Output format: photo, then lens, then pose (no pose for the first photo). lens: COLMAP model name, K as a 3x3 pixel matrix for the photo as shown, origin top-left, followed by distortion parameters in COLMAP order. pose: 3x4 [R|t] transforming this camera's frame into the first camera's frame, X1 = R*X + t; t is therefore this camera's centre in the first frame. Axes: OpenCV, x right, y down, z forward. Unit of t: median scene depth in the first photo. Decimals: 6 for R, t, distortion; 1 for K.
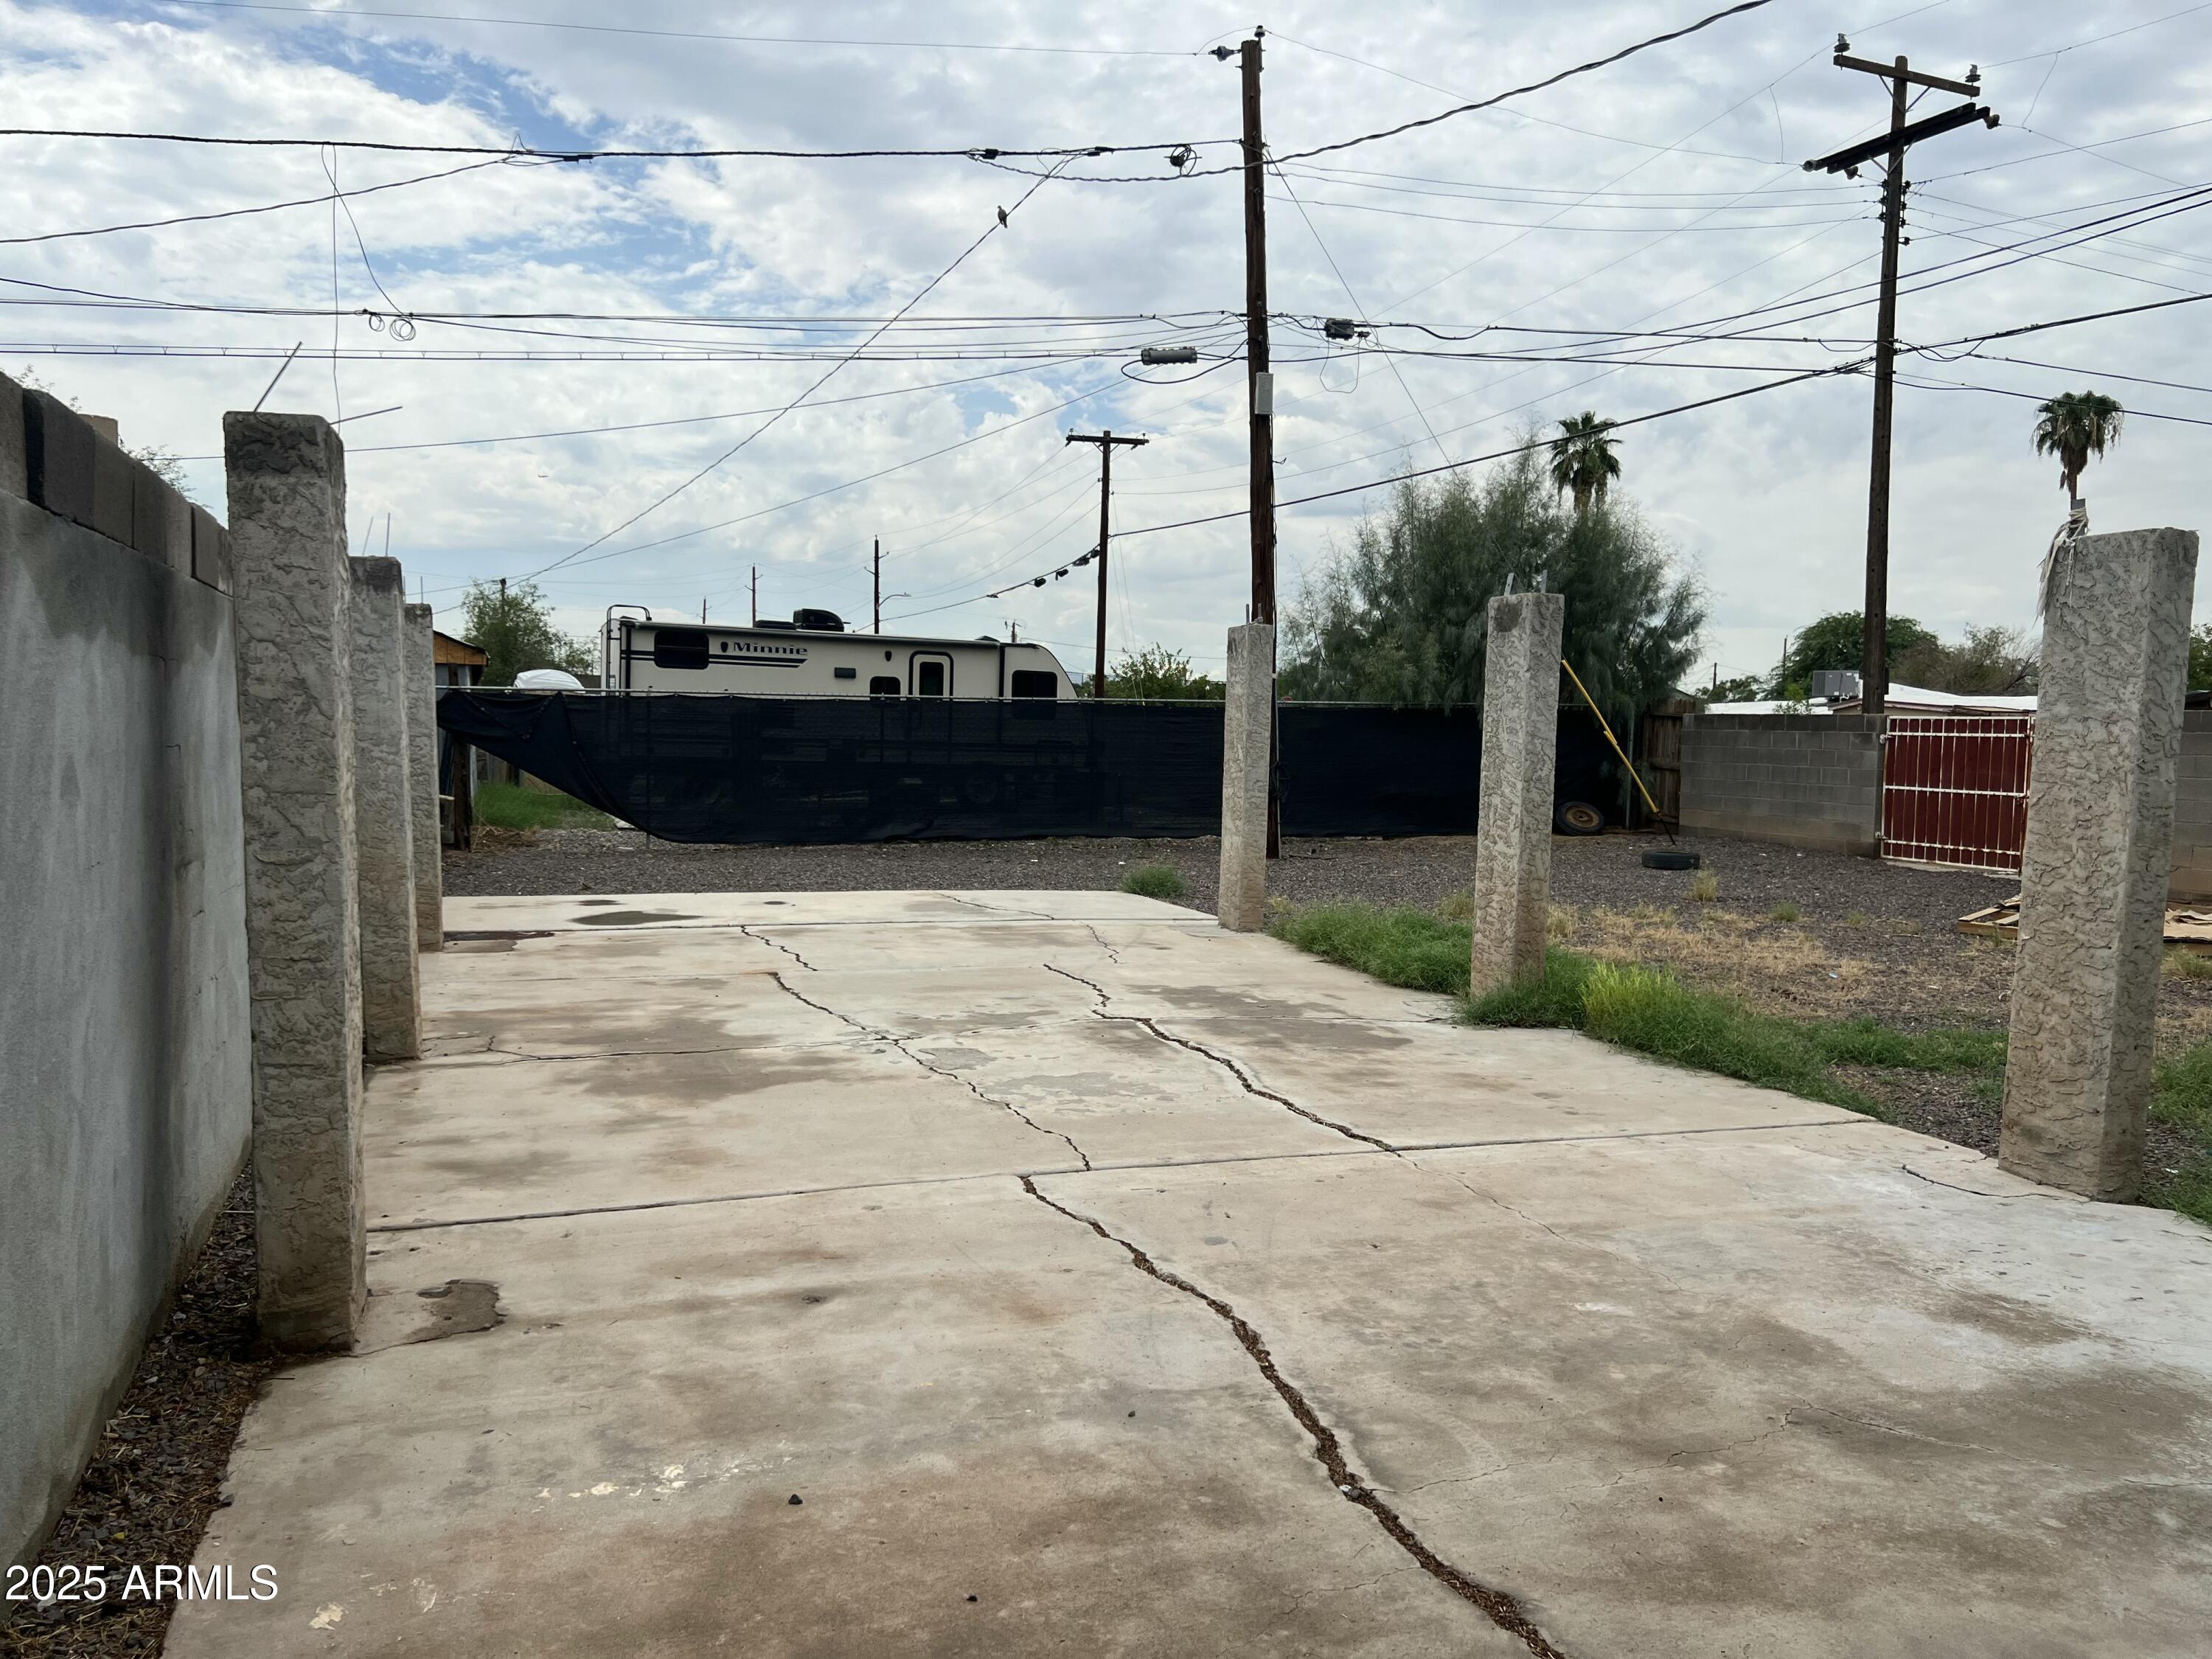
lens RADIAL K [[1666.8, 0, 1105.3], [0, 1666.8, 842.2], [0, 0, 1]] dist [0.053019, -0.062175]
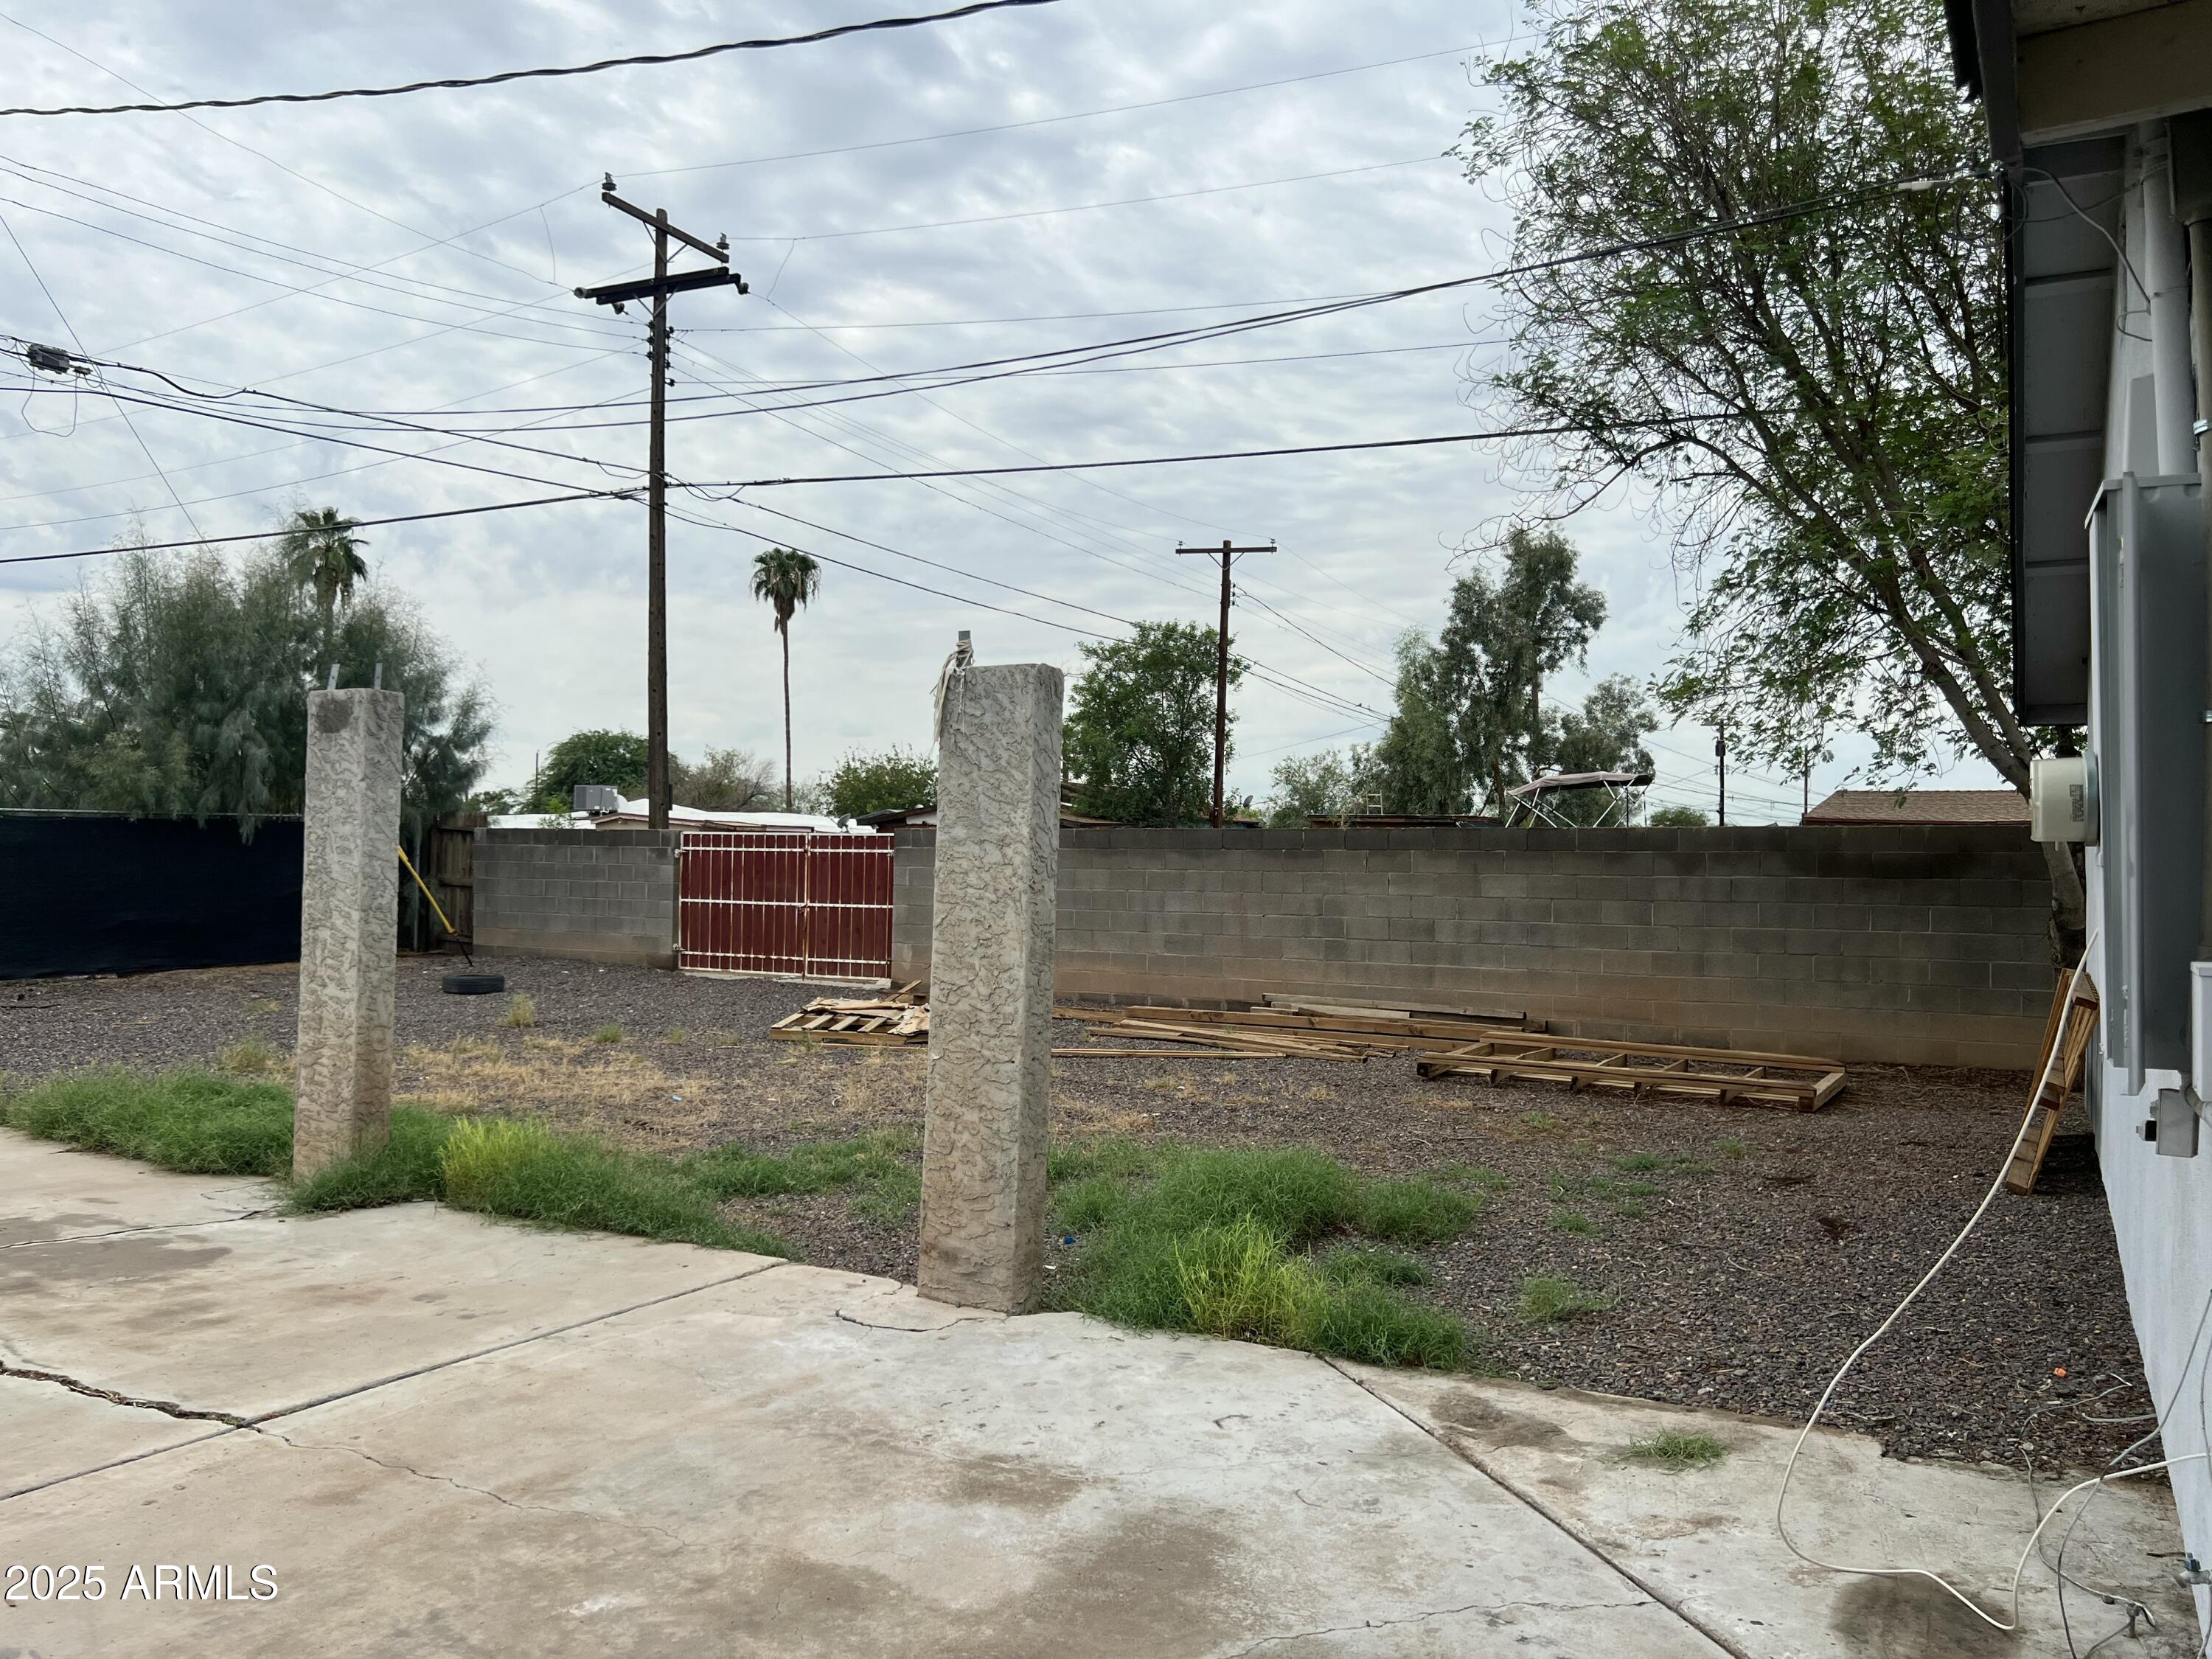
lens RADIAL K [[1666.8, 0, 1101.4], [0, 1666.8, 844.4], [0, 0, 1]] dist [0.053019, -0.062175]
pose [[0.758094, -0.002272, 0.652142, -0.013083], [0.044710, 0.997822, -0.048497, -0.008852], [-0.650611, 0.065923, 0.756544, 0.086402]]
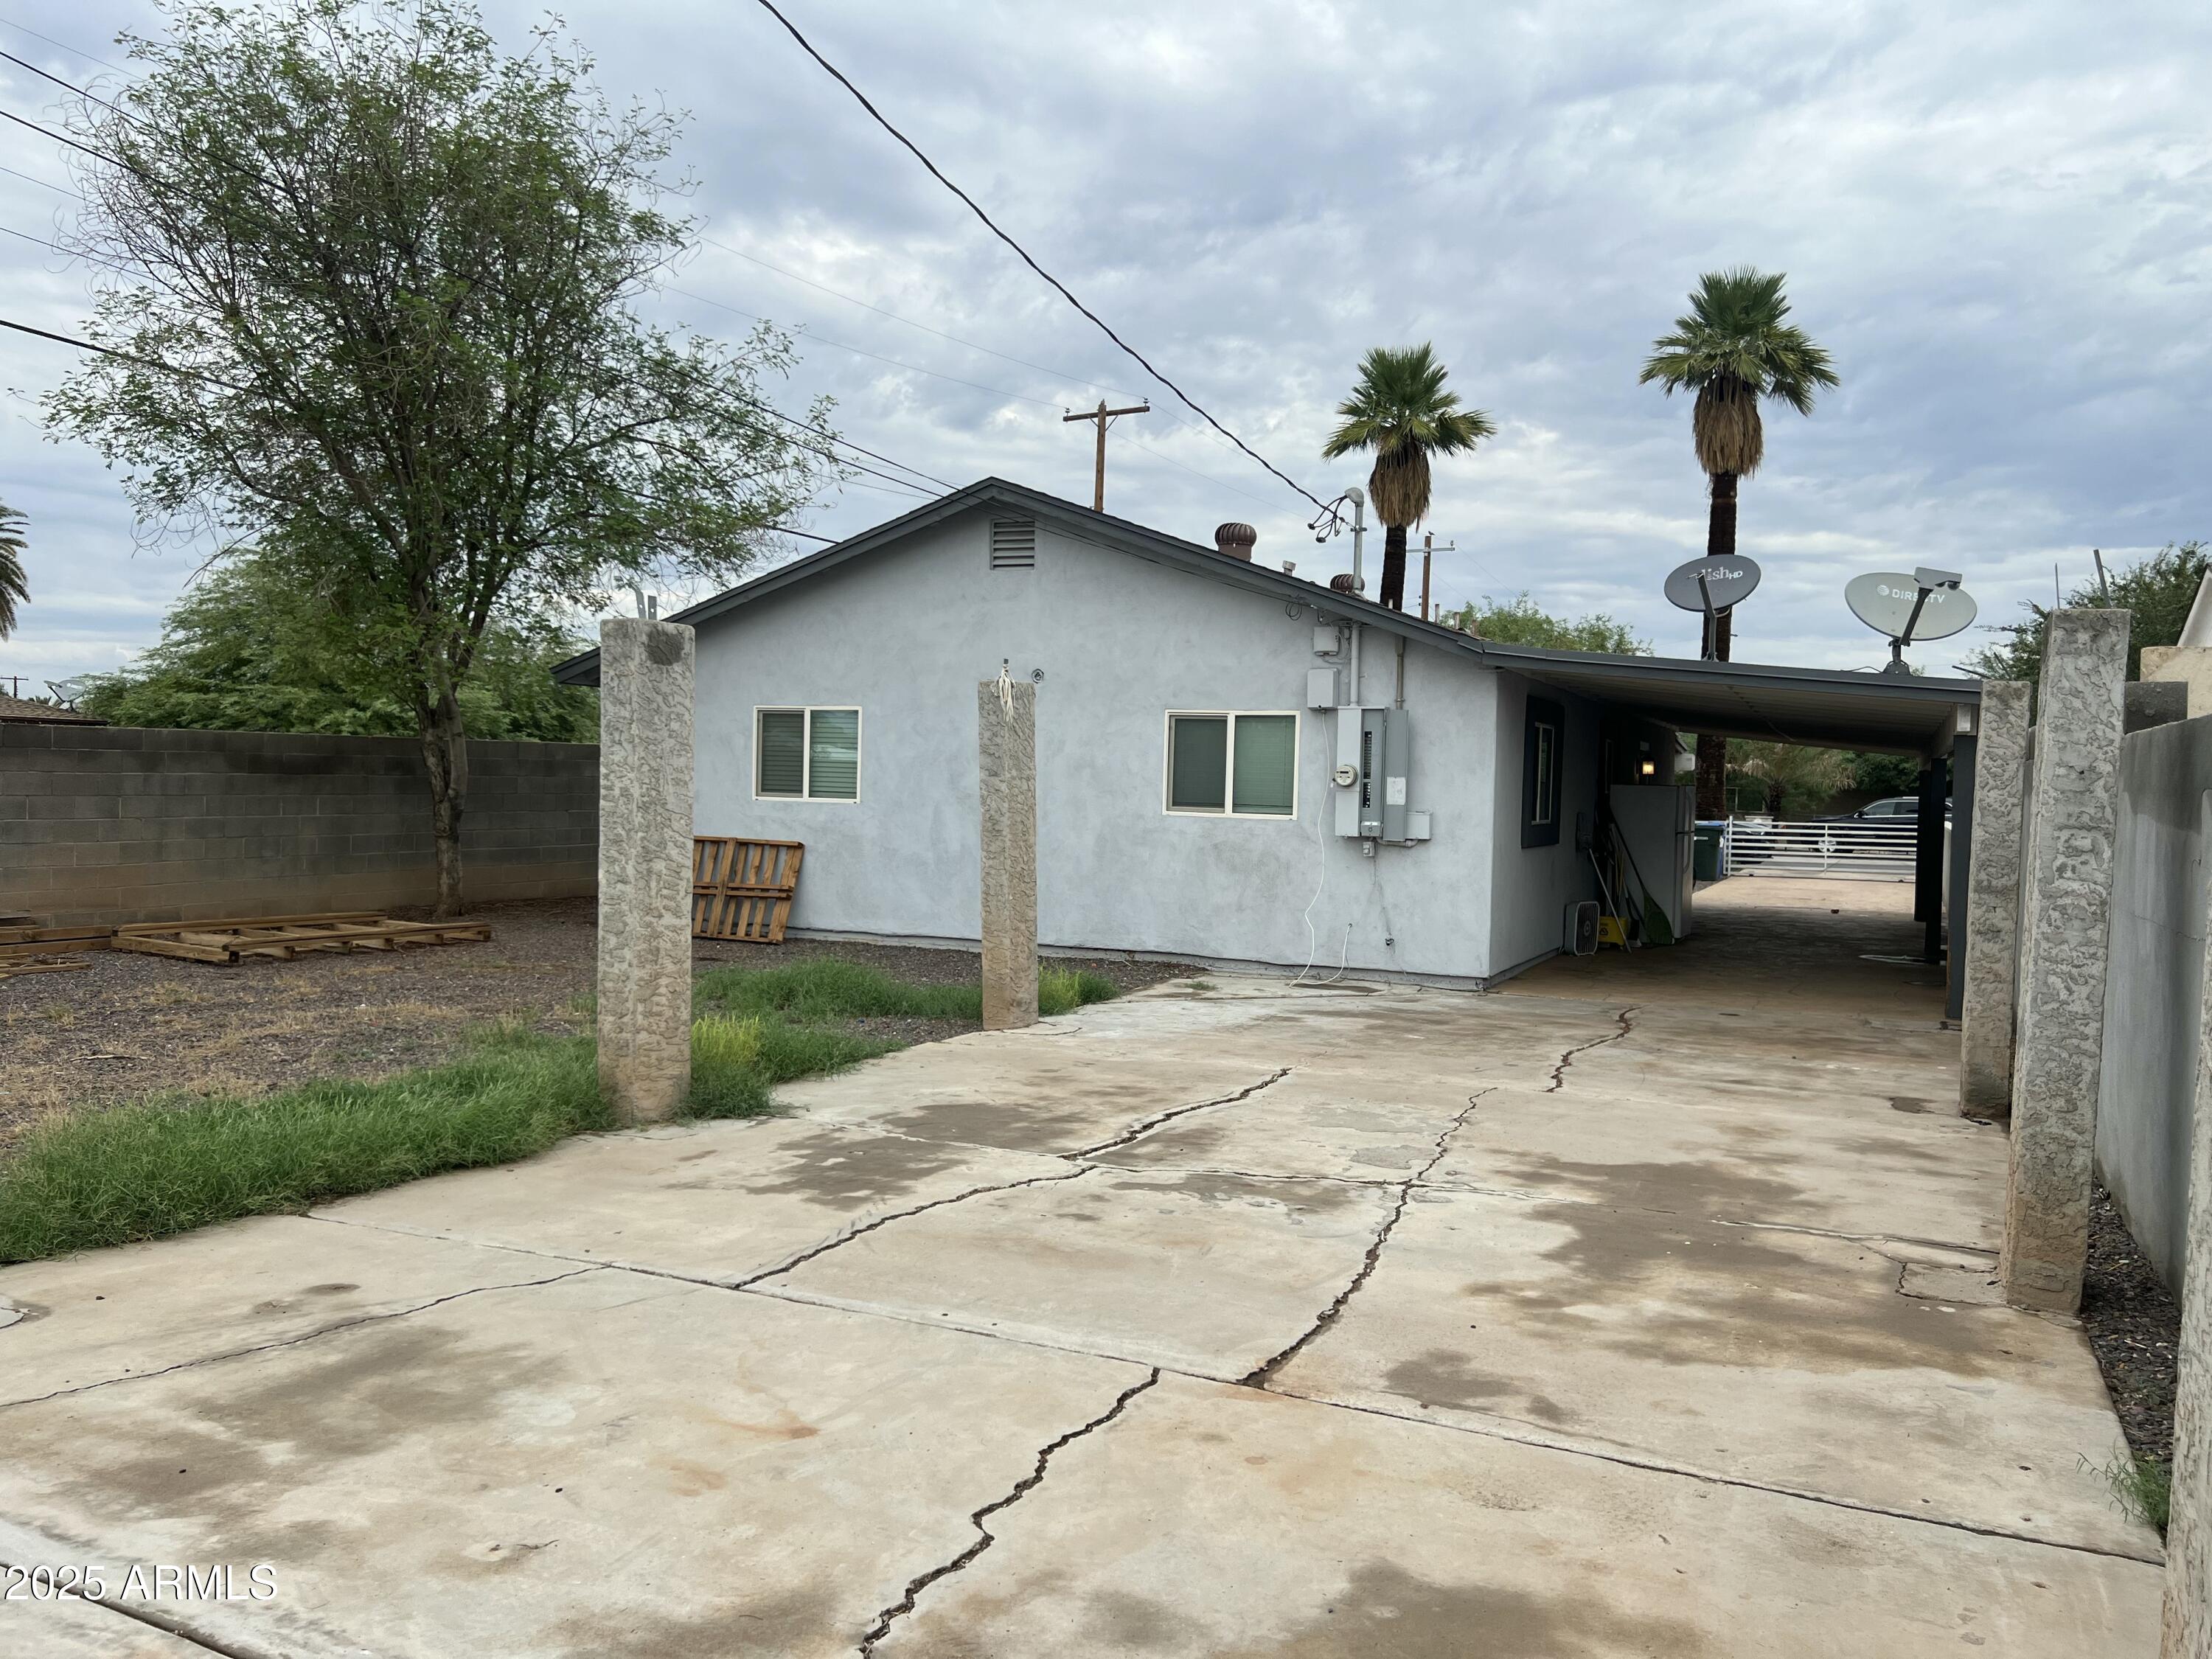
lens RADIAL K [[1666.8, 0, 1130.0], [0, 1666.8, 834.1], [0, 0, 1]] dist [0.053019, -0.062175]
pose [[-0.709590, -0.055928, 0.702392, -0.385813], [0.011177, 0.995826, 0.090585, -0.084833], [-0.704526, 0.072129, -0.706003, 1.061352]]
